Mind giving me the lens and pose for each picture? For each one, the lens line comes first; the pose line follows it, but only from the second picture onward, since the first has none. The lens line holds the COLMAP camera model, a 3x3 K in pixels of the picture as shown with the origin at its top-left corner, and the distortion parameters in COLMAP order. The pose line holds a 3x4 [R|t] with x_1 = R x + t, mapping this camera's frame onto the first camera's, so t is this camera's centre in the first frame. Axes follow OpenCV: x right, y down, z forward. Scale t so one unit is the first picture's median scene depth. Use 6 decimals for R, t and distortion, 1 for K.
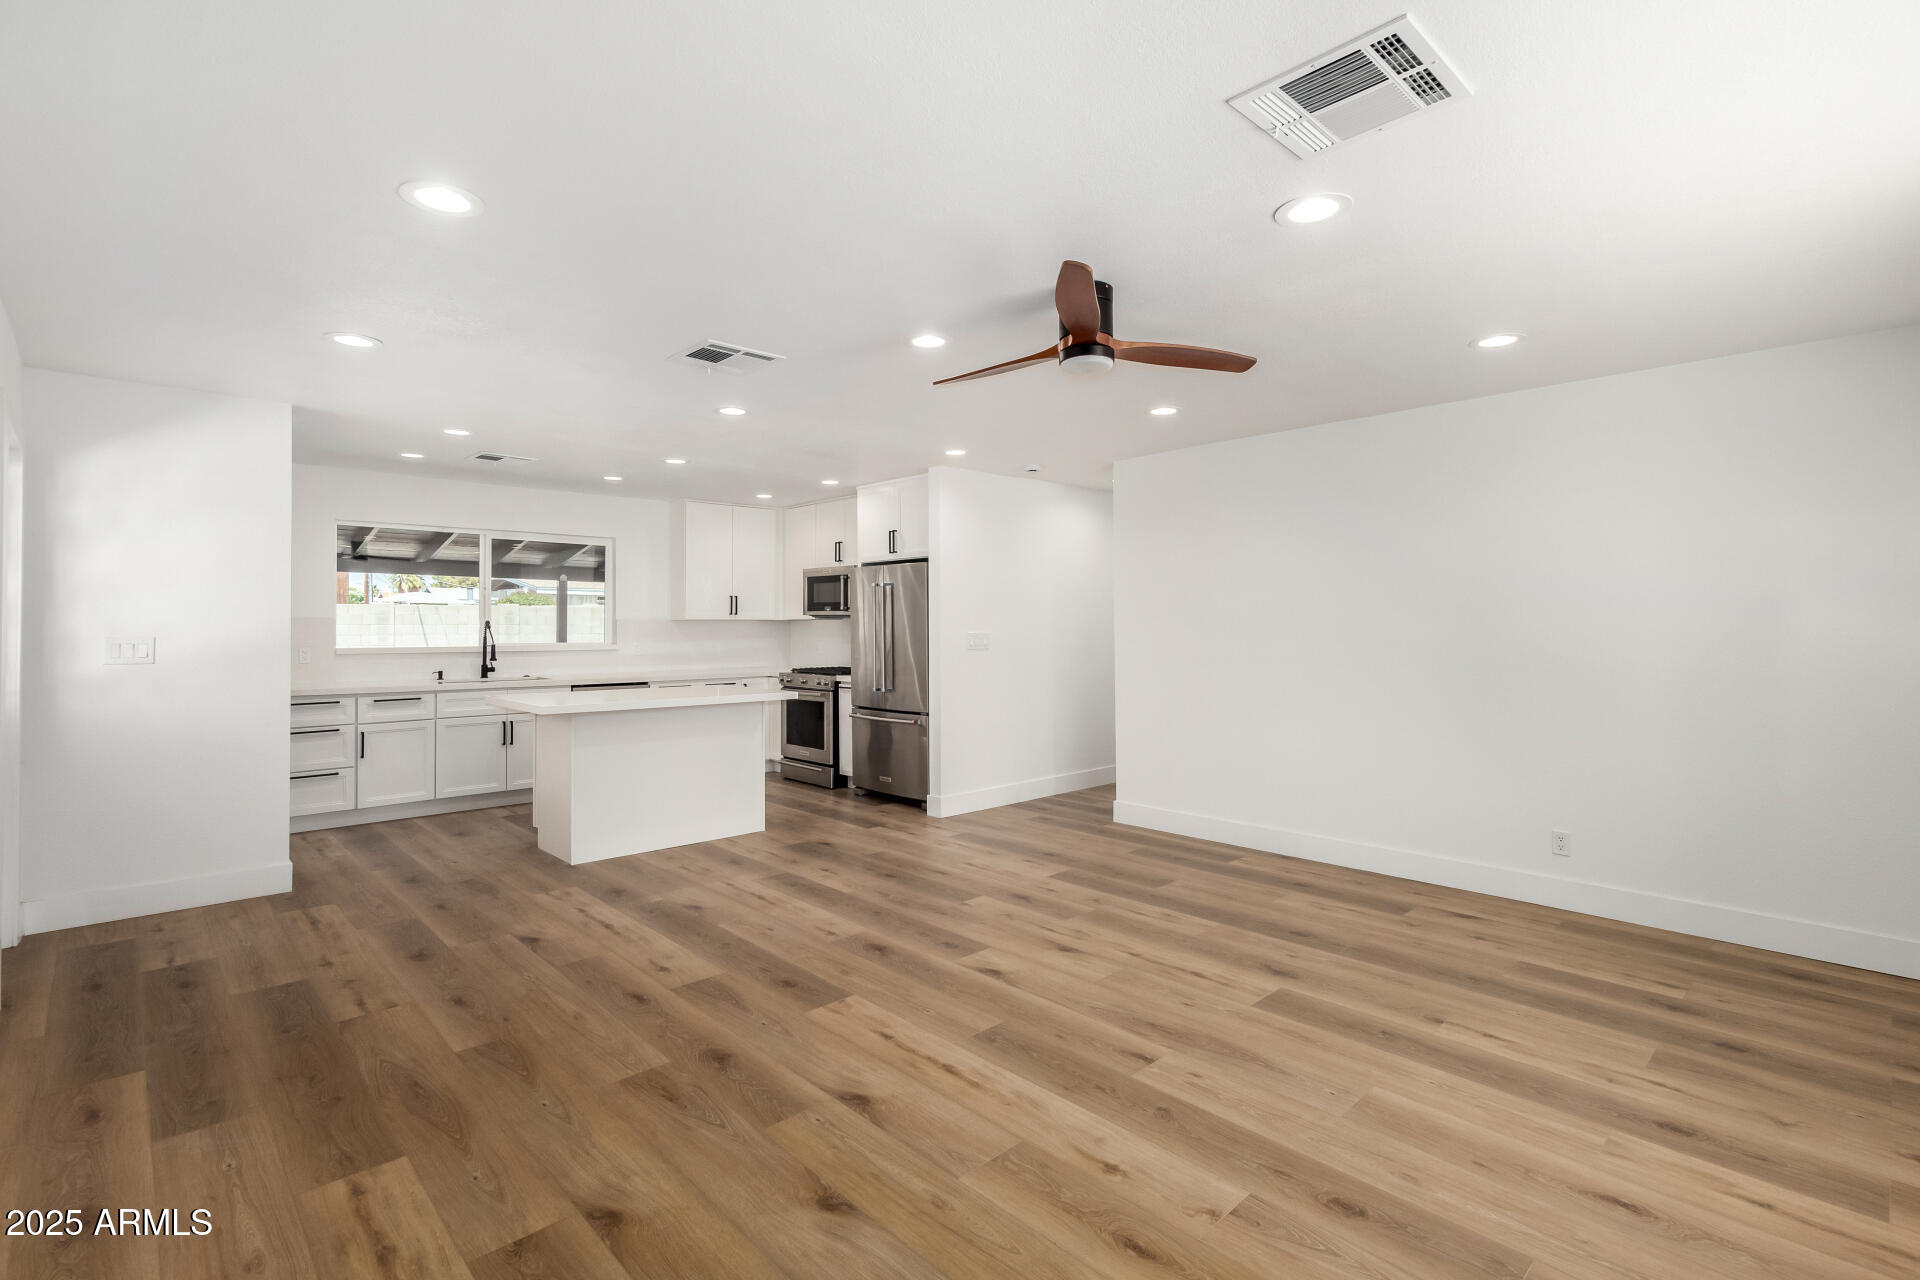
lens RADIAL K [[872.7, 0, 945.5], [0, 872.7, 626.0], [0, 0, 1]] dist [0.006481, -0.003615]
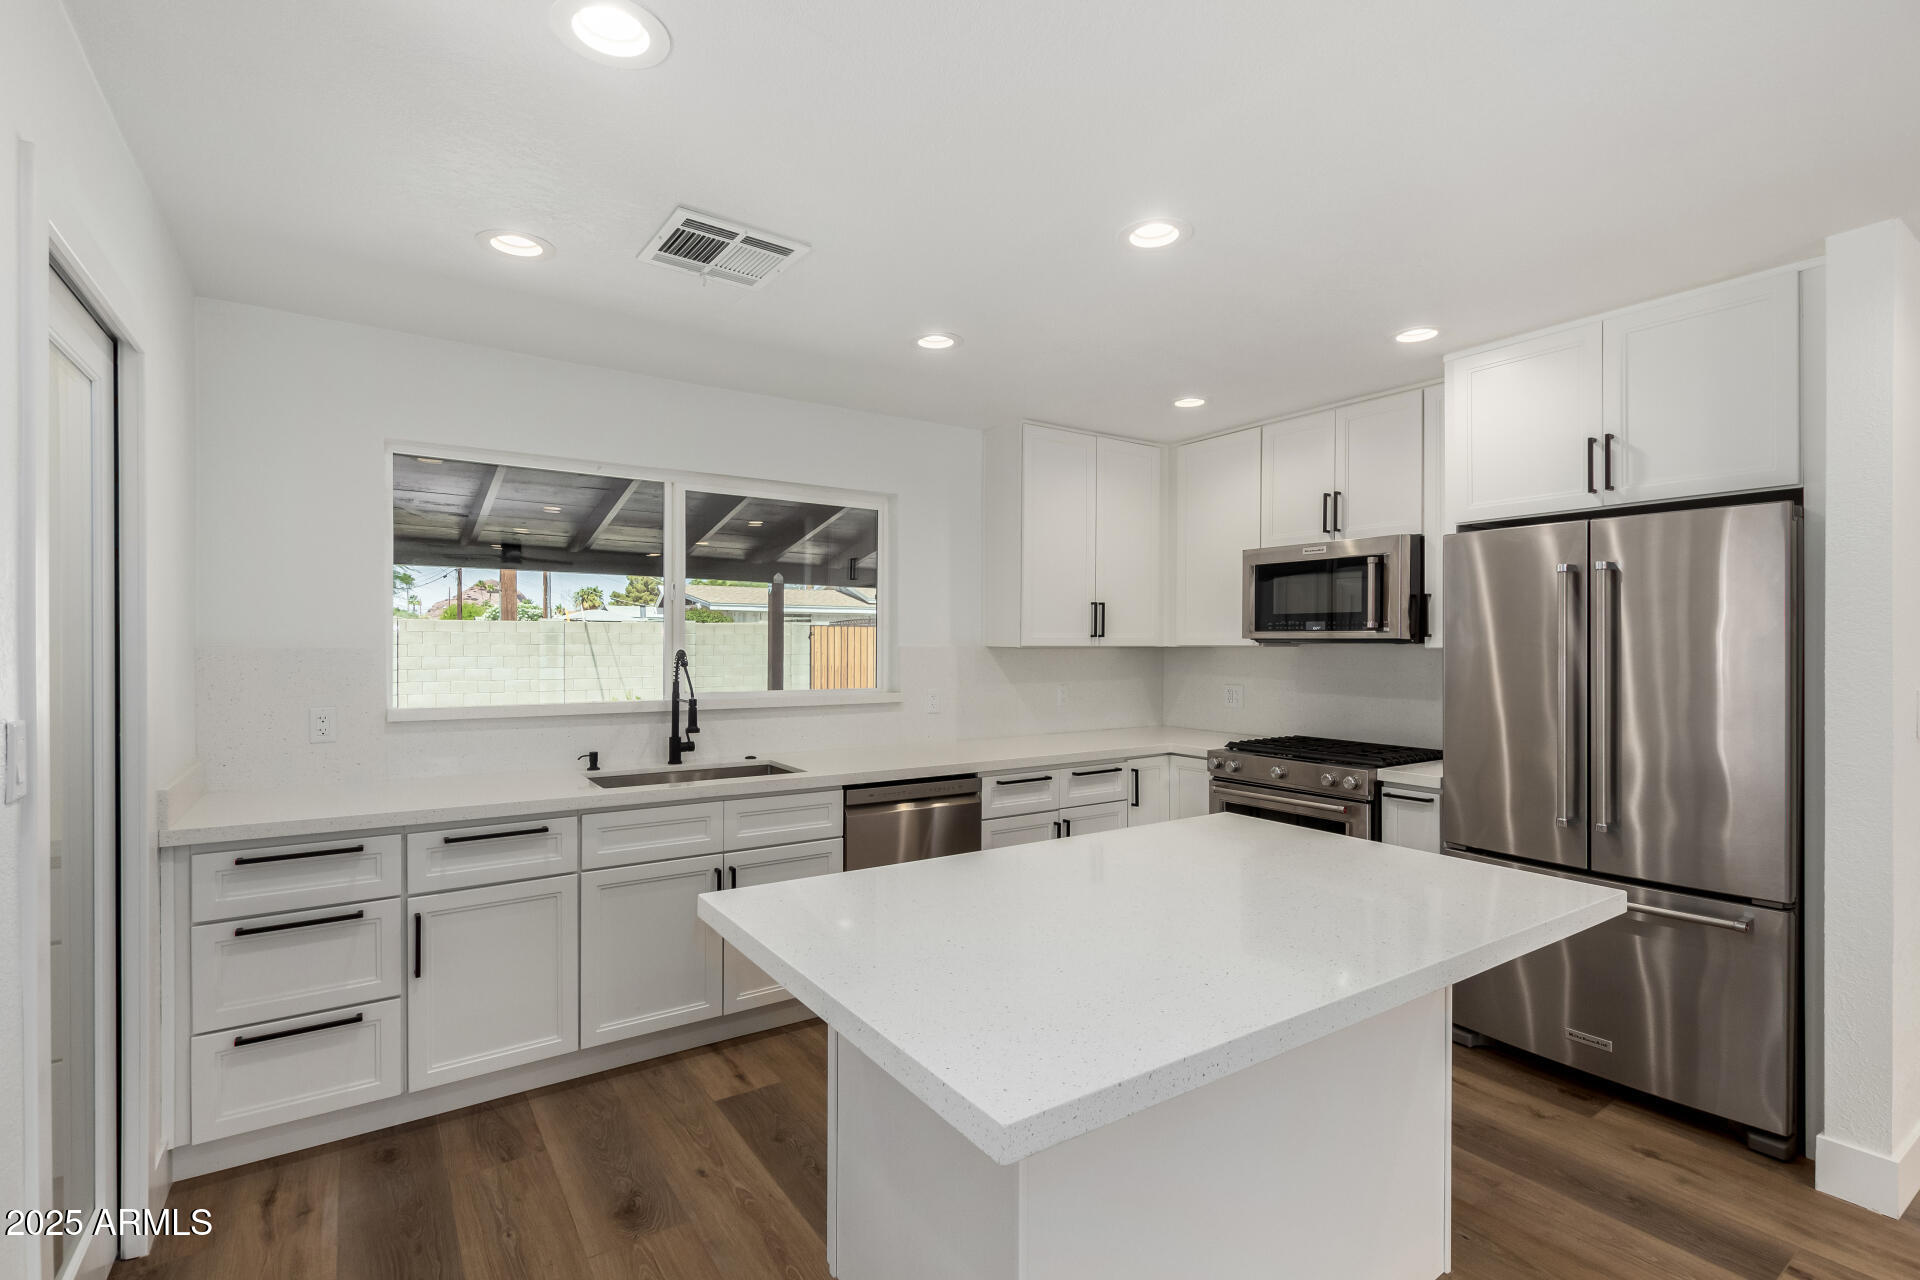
lens RADIAL K [[872.7, 0, 954.8], [0, 872.7, 650.9], [0, 0, 1]] dist [0.006481, -0.003615]
pose [[0.988063, 0.002497, -0.154028, -0.325666], [-0.001275, 0.999967, 0.008034, -0.011575], [0.154043, -0.007742, 0.988034, 0.590551]]
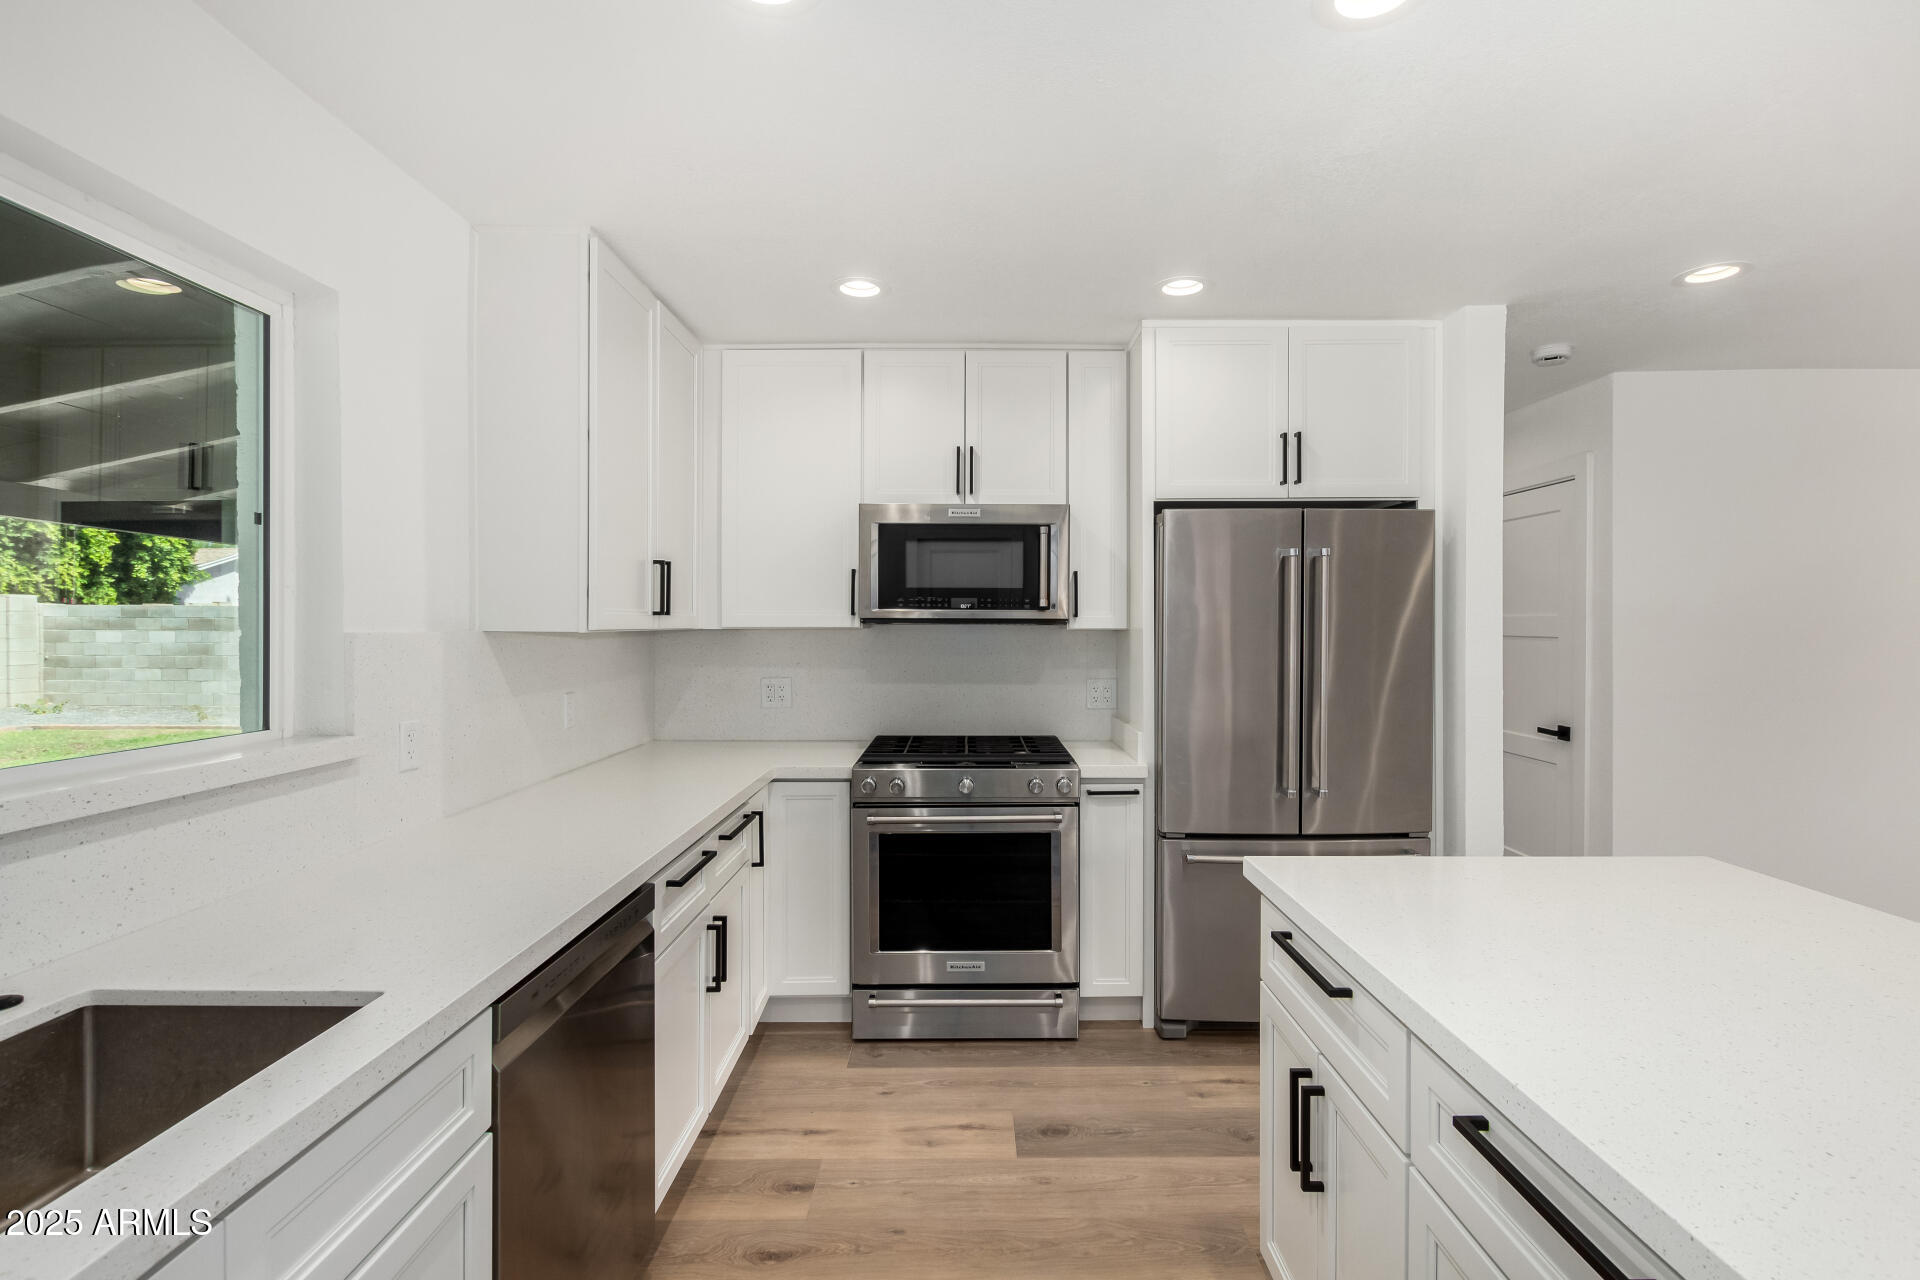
lens RADIAL K [[872.7, 0, 972.3], [0, 872.7, 638.8], [0, 0, 1]] dist [0.006481, -0.003615]
pose [[0.679400, -0.012718, 0.733658, -0.546813], [-0.000092, 0.999848, 0.017418, -0.012611], [-0.733768, -0.011901, 0.679295, 0.886328]]
